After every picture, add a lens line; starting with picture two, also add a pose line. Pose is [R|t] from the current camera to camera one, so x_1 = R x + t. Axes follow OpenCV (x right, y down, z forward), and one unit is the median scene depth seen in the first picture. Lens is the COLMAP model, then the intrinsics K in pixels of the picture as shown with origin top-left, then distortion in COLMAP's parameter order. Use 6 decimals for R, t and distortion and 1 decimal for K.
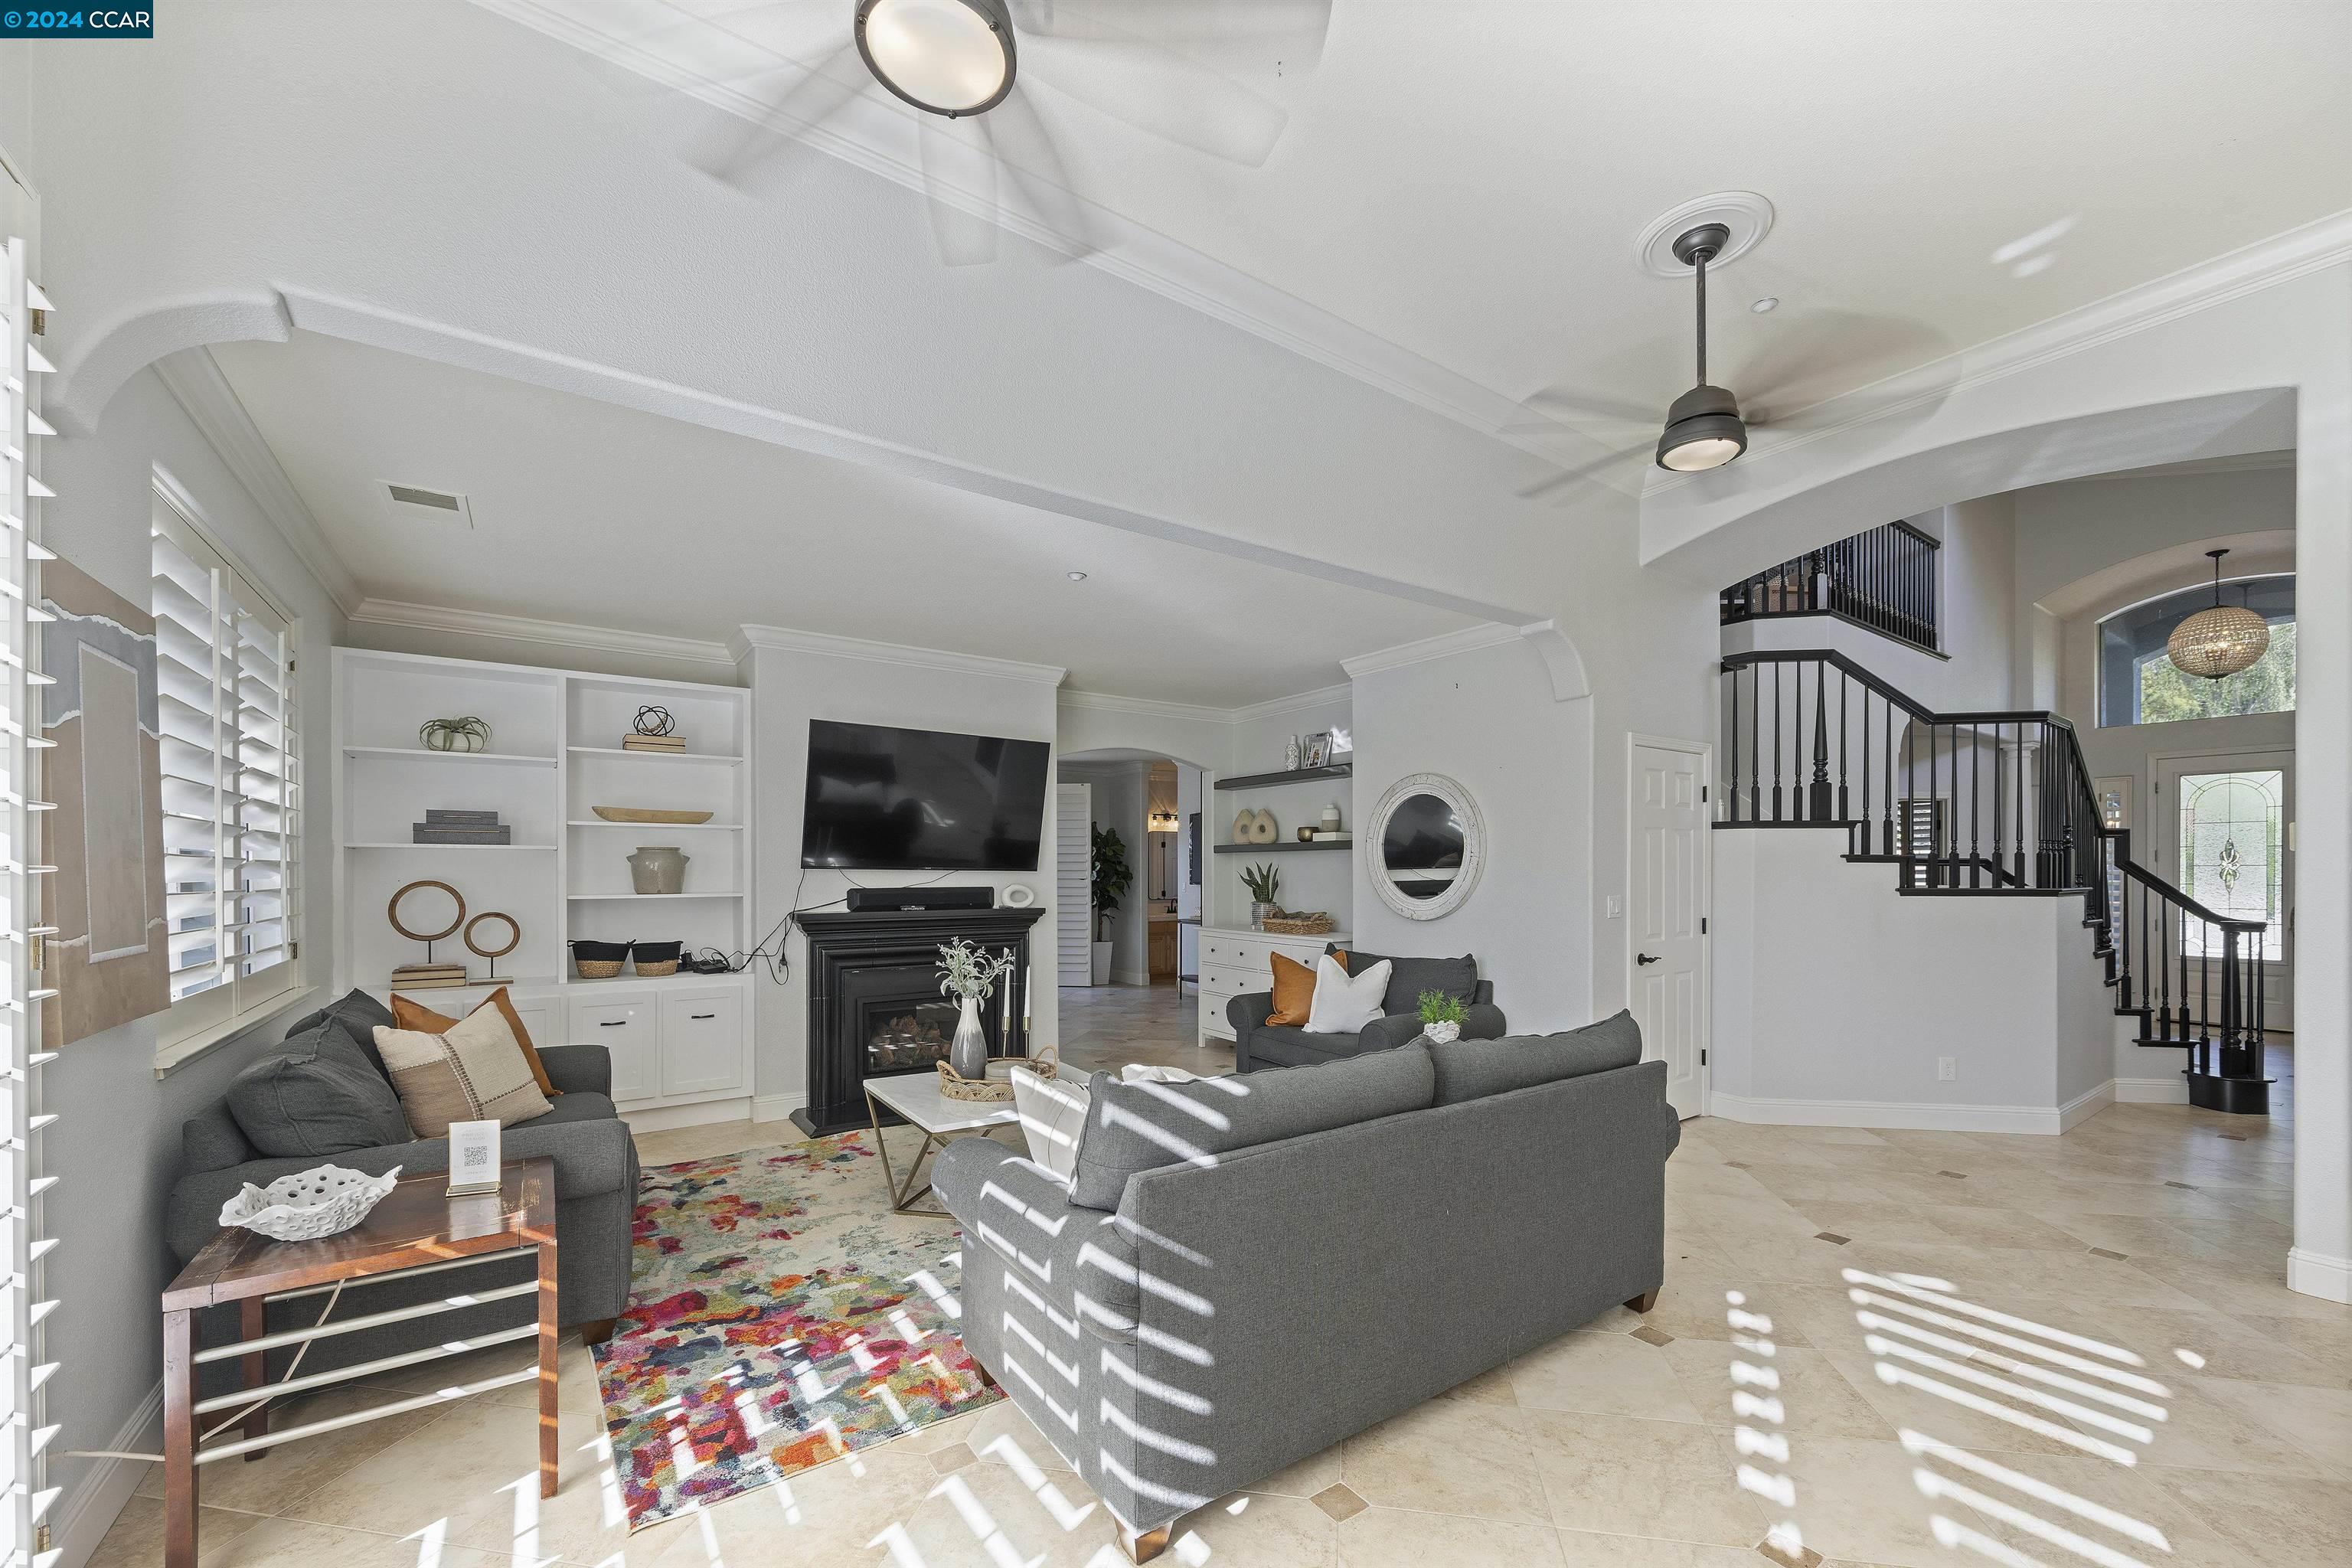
lens RADIAL K [[928.4, 0, 1186.7], [0, 928.4, 868.9], [0, 0, 1]] dist [-0.004109, -0.000723]
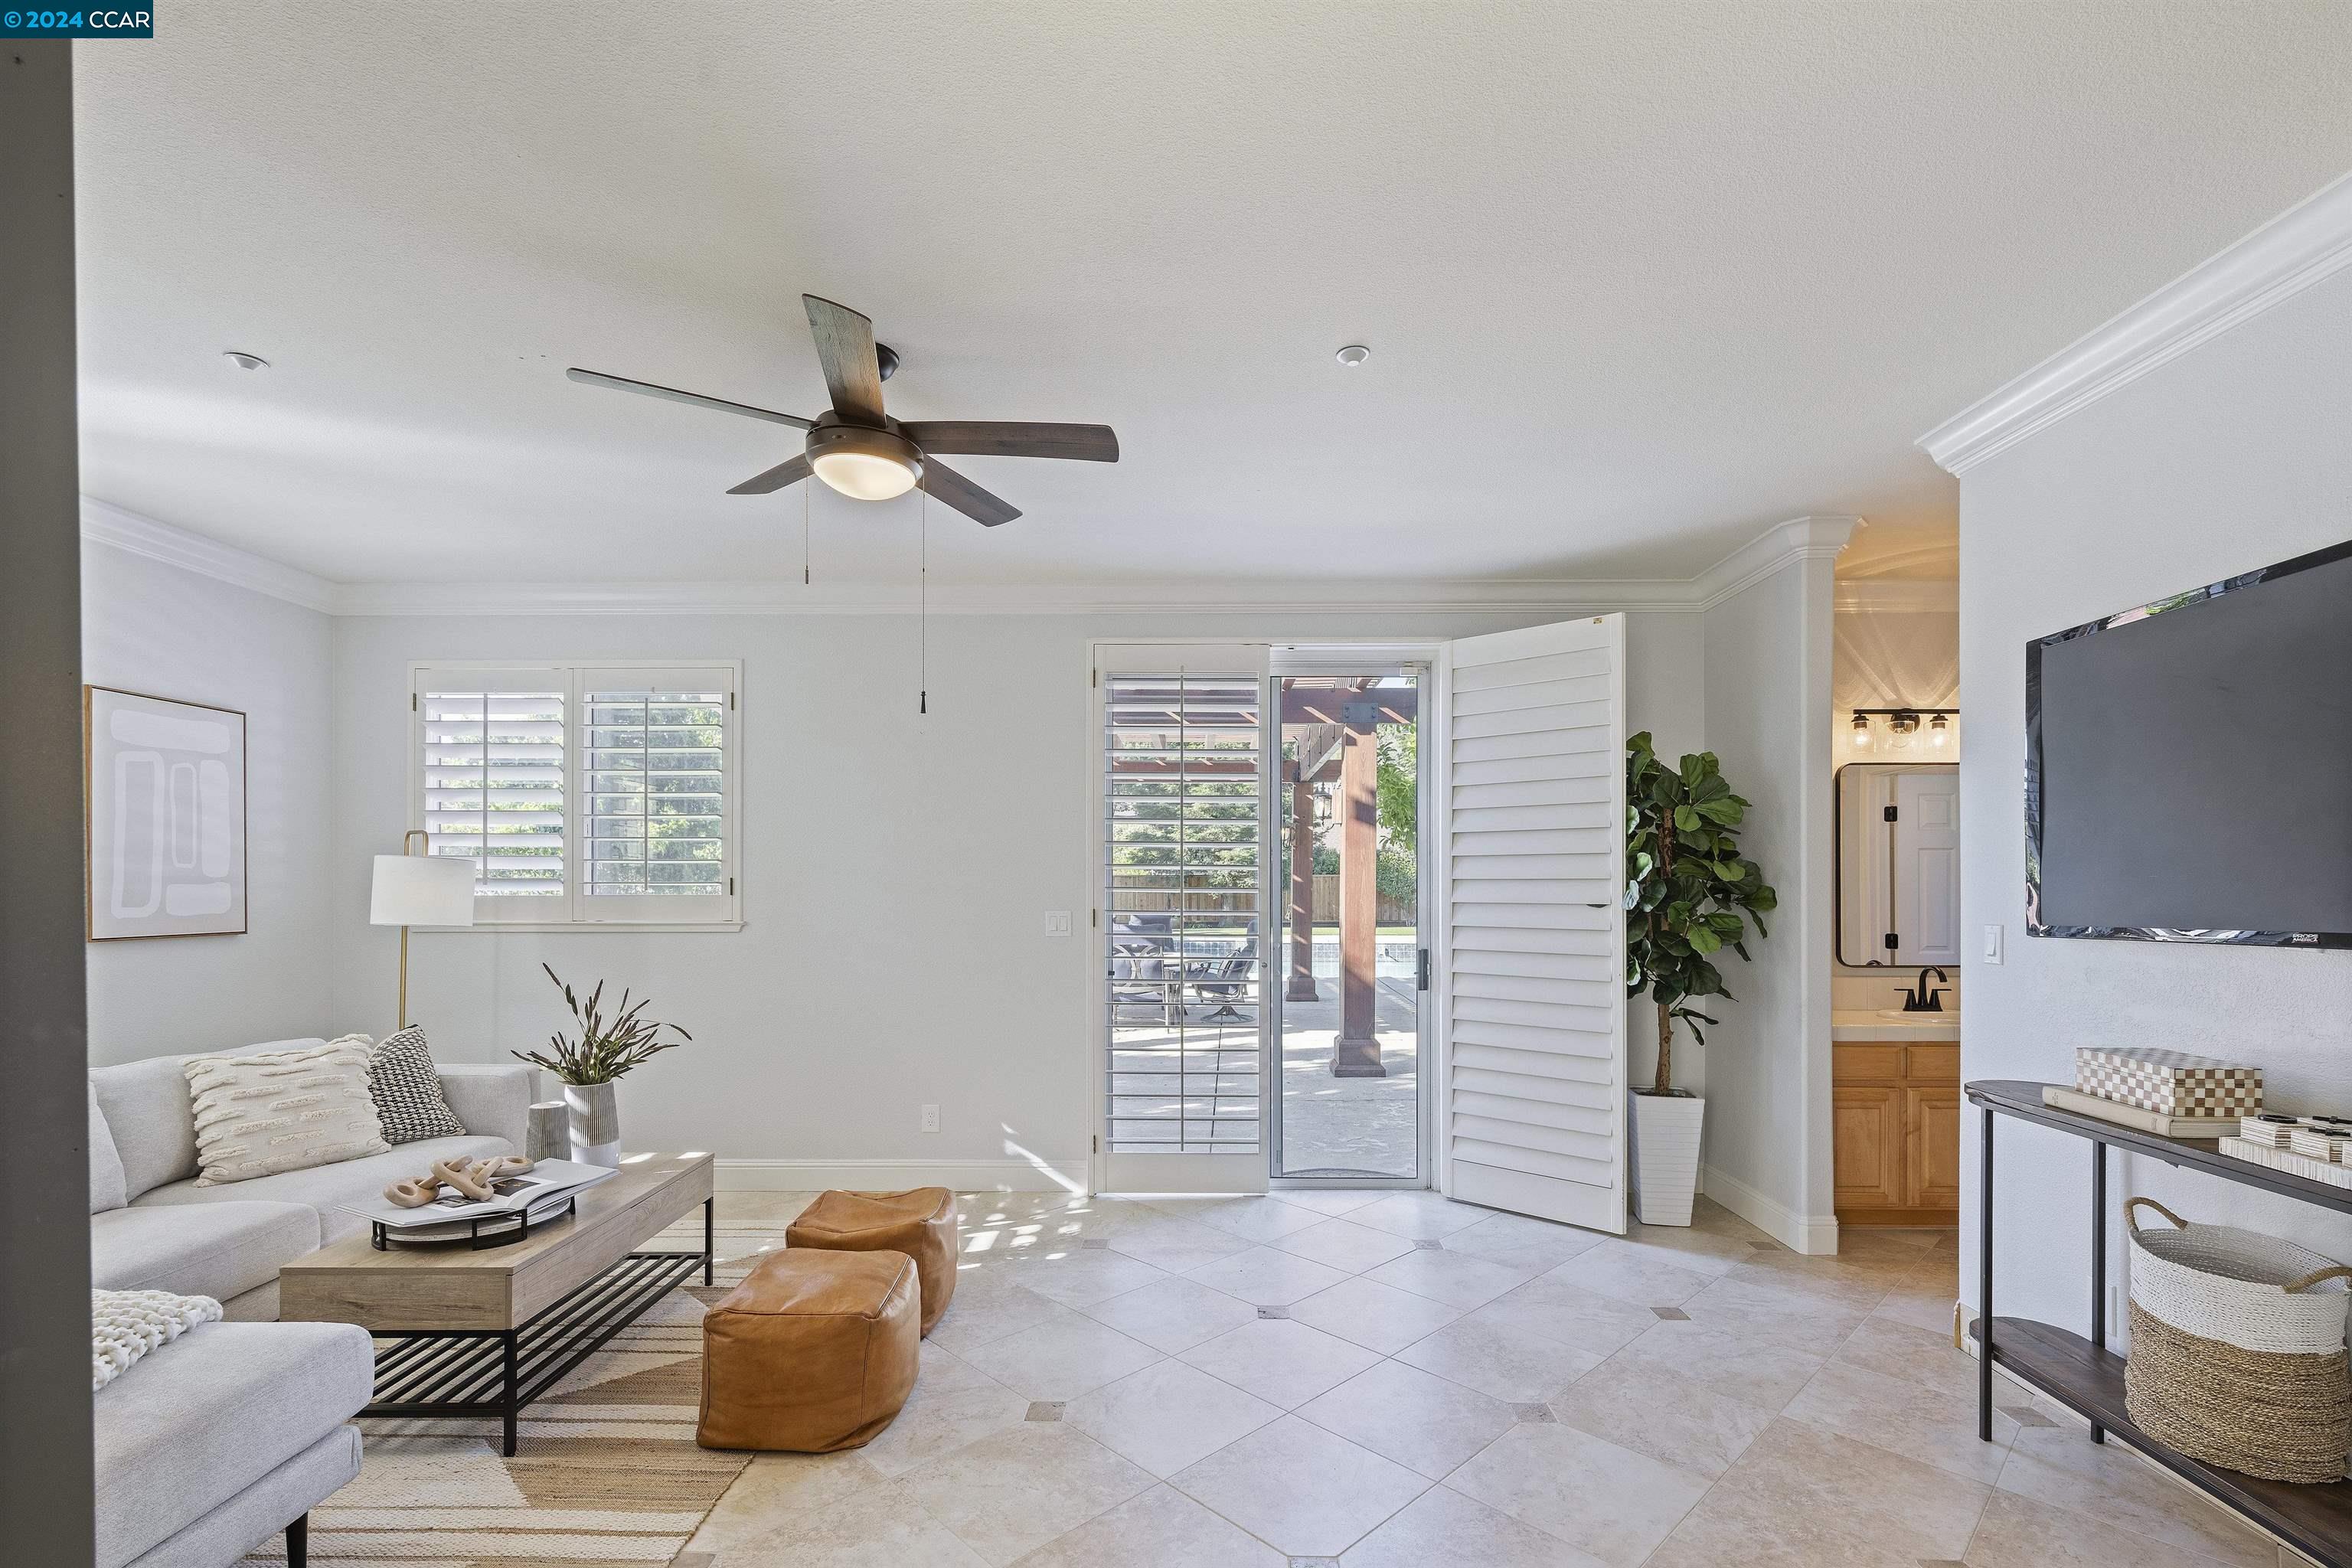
lens RADIAL K [[1047.4, 0, 1190.4], [0, 1047.4, 867.9], [0, 0, 1]] dist [-0.000505, -0.000105]
pose [[0.817252, -0.003936, -0.576267, -0.033180], [0.001984, 0.999990, -0.004017, -0.002251], [0.576277, 0.002140, 0.817251, 1.287317]]
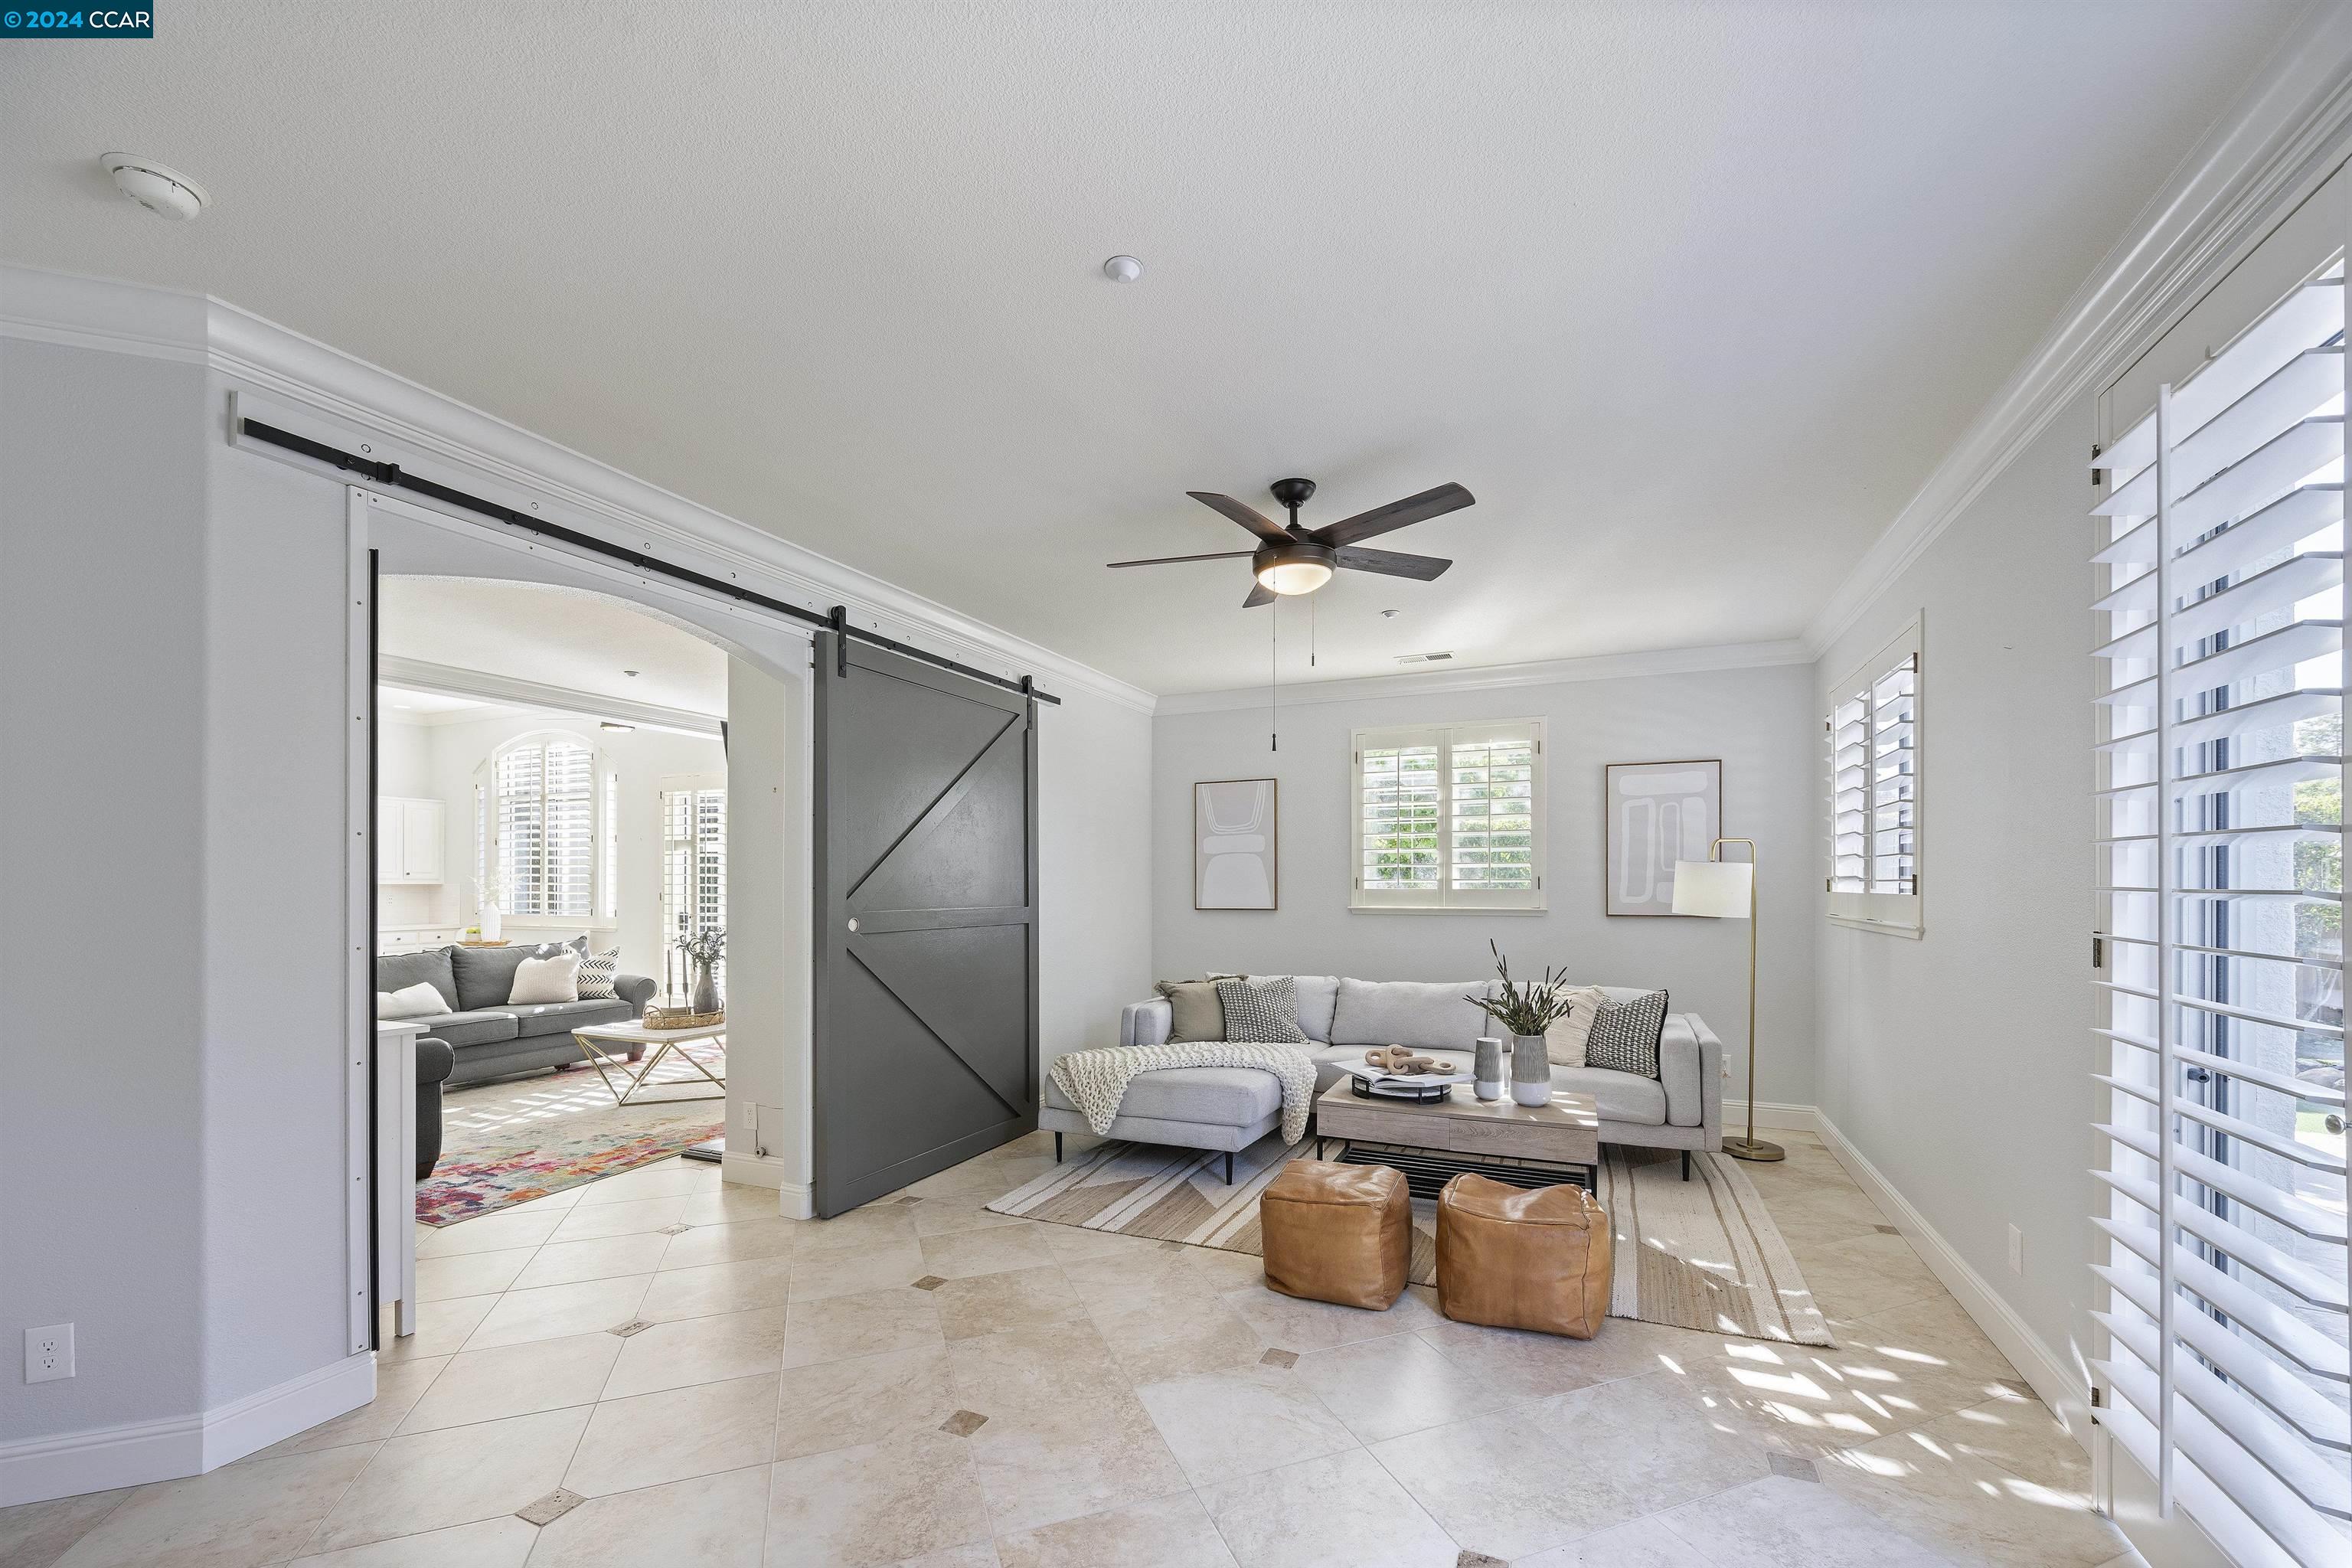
lens RADIAL K [[940.8, 0, 1193.5], [0, 940.8, 878.8], [0, 0, 1]] dist [-0.004053, -0.000262]
pose [[-0.855102, -0.001012, -0.518458, -0.089803], [0.004016, 0.999955, -0.008577, 0.008191], [0.518444, -0.009416, -0.855060, 2.141848]]
